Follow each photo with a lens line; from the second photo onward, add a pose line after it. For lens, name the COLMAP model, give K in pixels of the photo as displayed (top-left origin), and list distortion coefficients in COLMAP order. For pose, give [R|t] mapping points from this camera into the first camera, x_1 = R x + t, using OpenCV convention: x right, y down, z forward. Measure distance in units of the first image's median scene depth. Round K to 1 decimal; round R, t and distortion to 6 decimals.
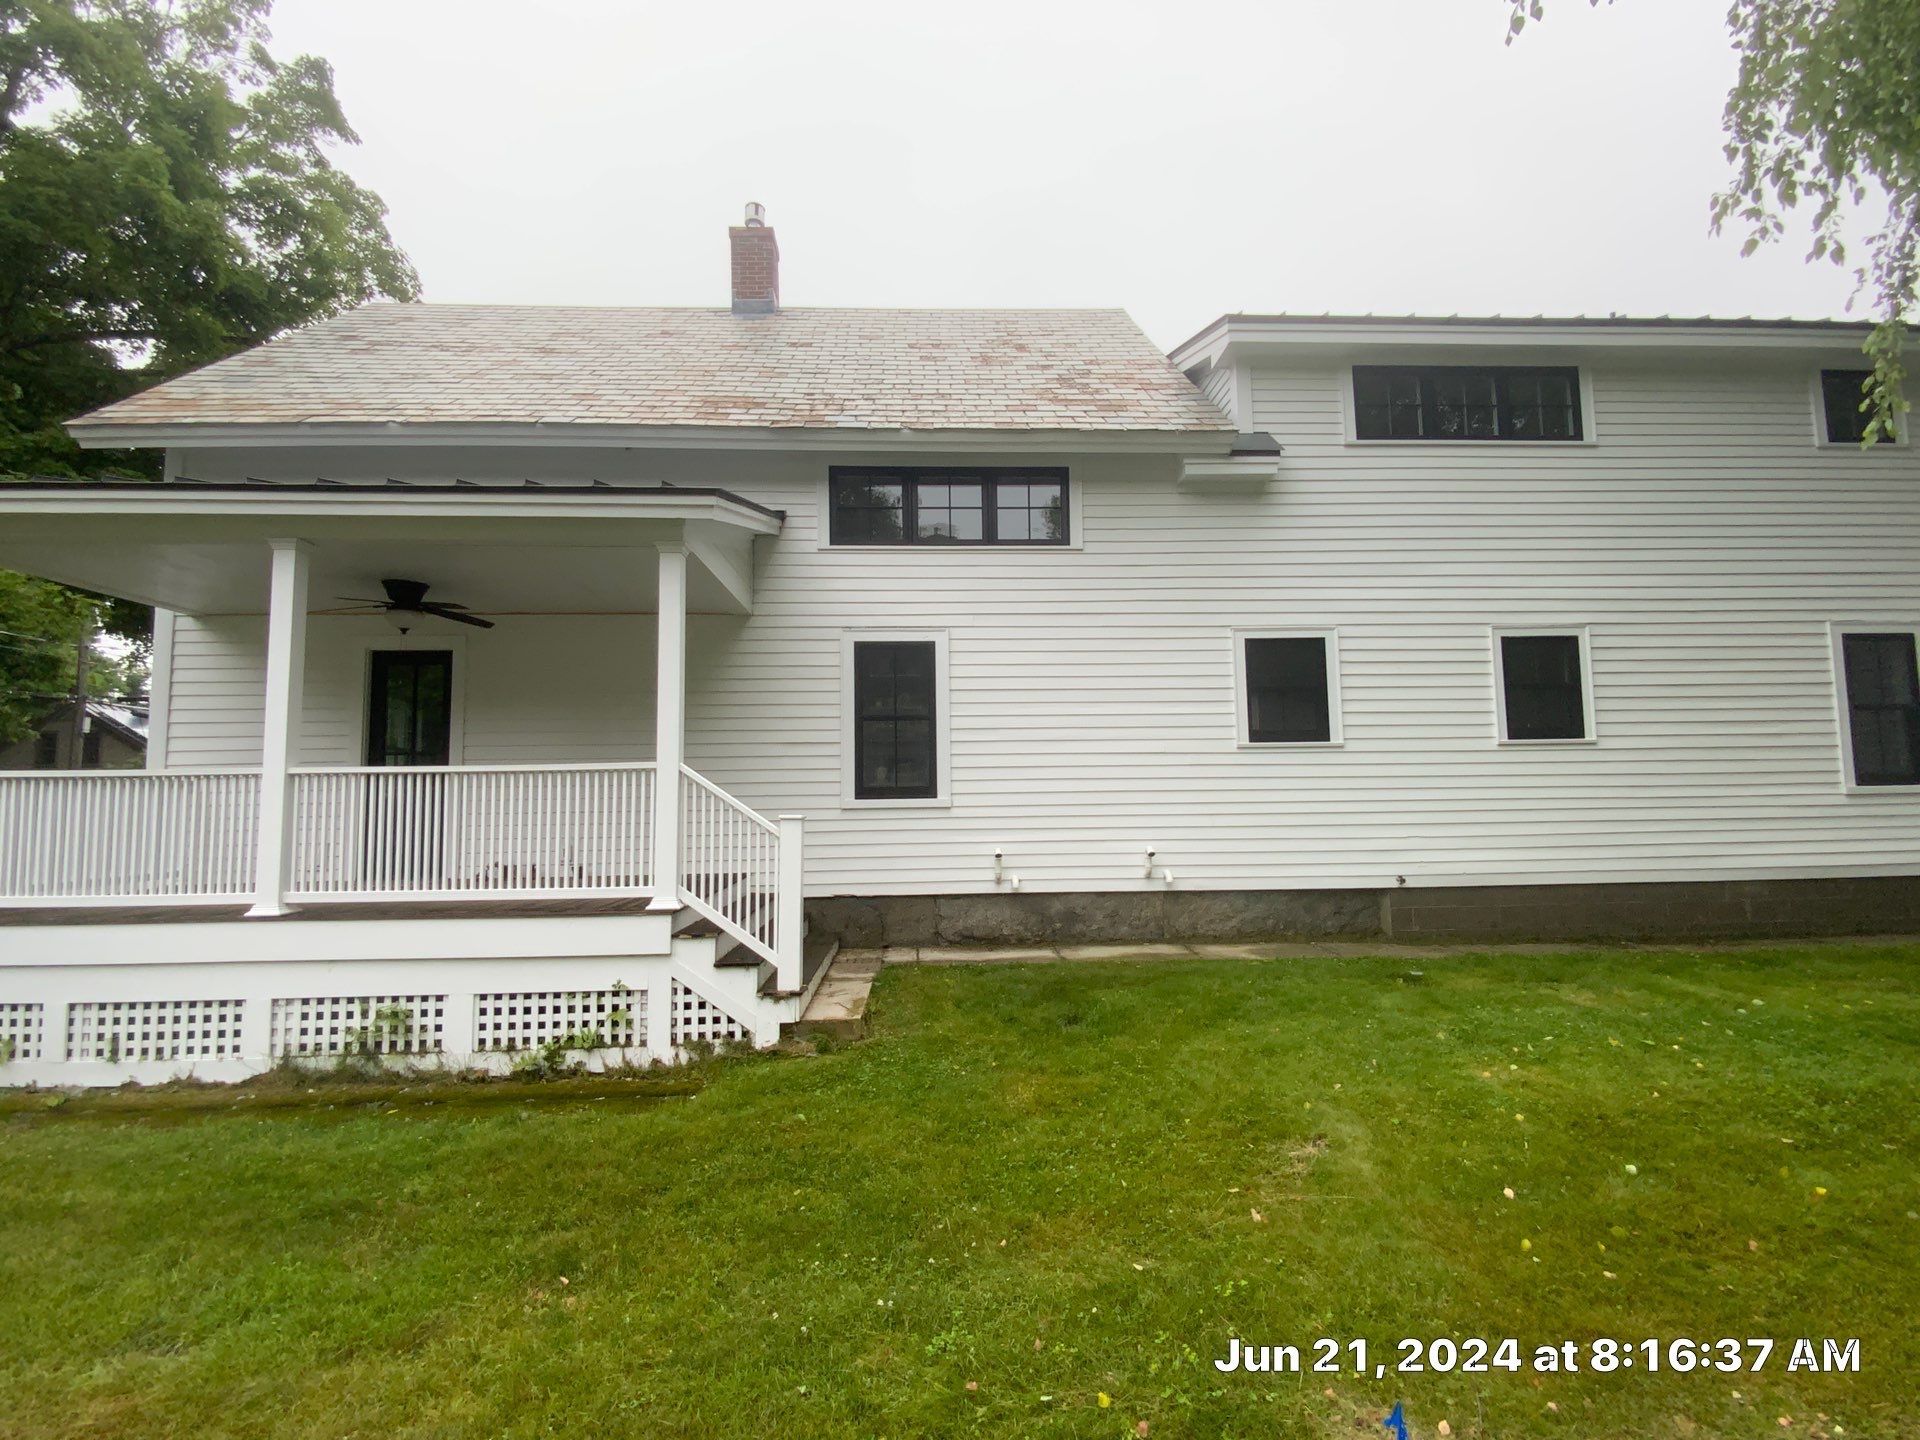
lens RADIAL K [[732.7, 0, 959.8], [0, 732.7, 780.4], [0, 0, 1]] dist [0.000304, -0.000035]
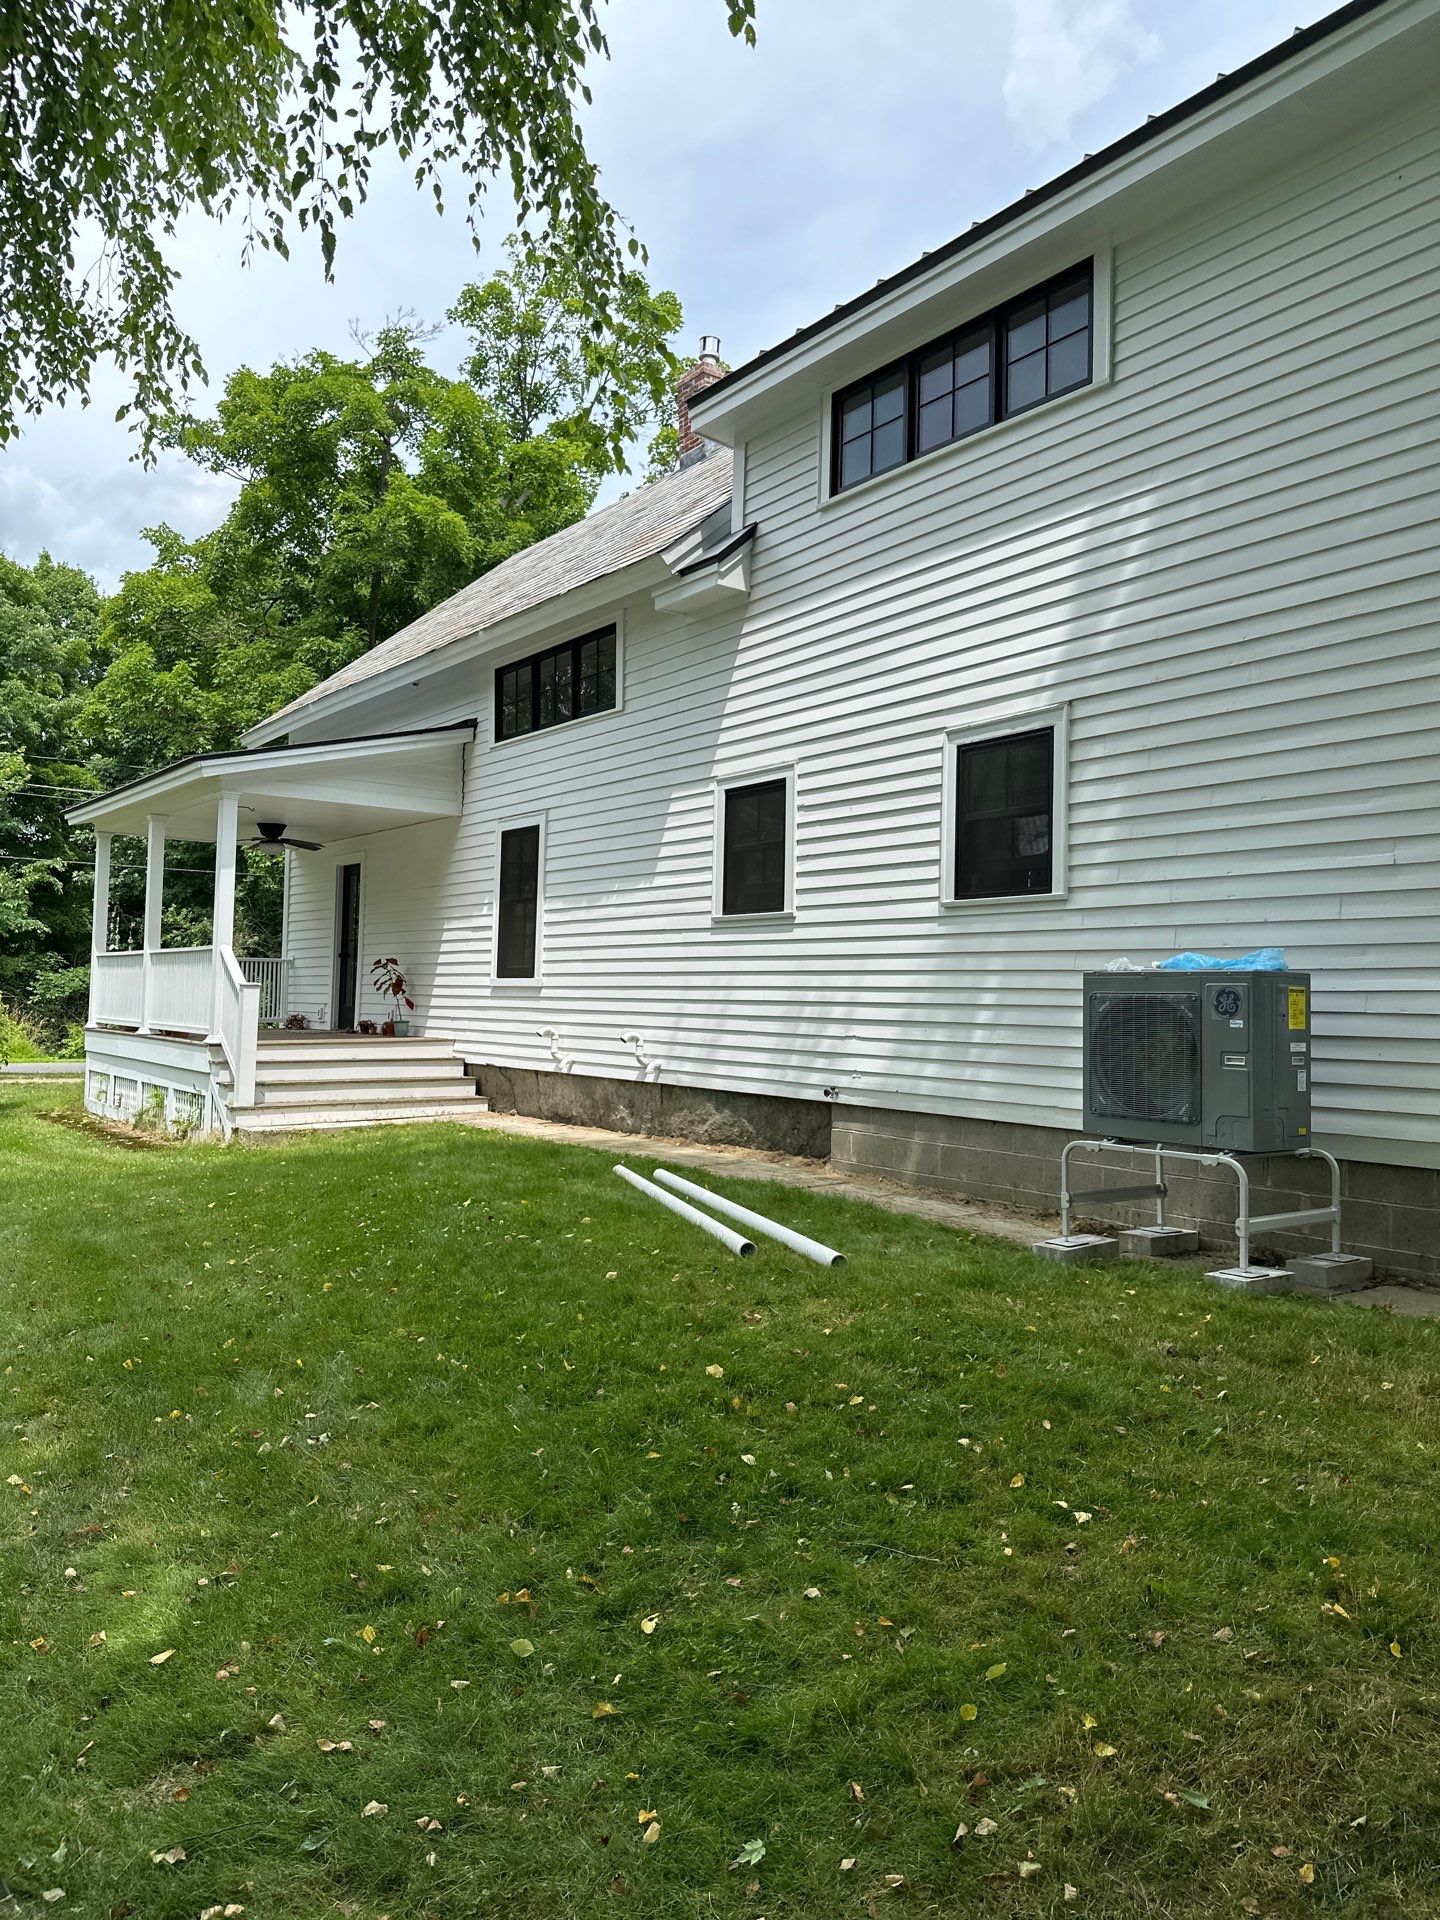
lens RADIAL K [[1380.5, 0, 720.0], [0, 1380.5, 960.0], [0, 0, 1]] dist [0.123249, -0.137906]
pose [[0.565125, 0.000414, -0.825005, 1.712439], [0.022350, 0.999625, 0.015812, -0.026333], [0.824703, -0.027375, 0.564904, 0.104589]]
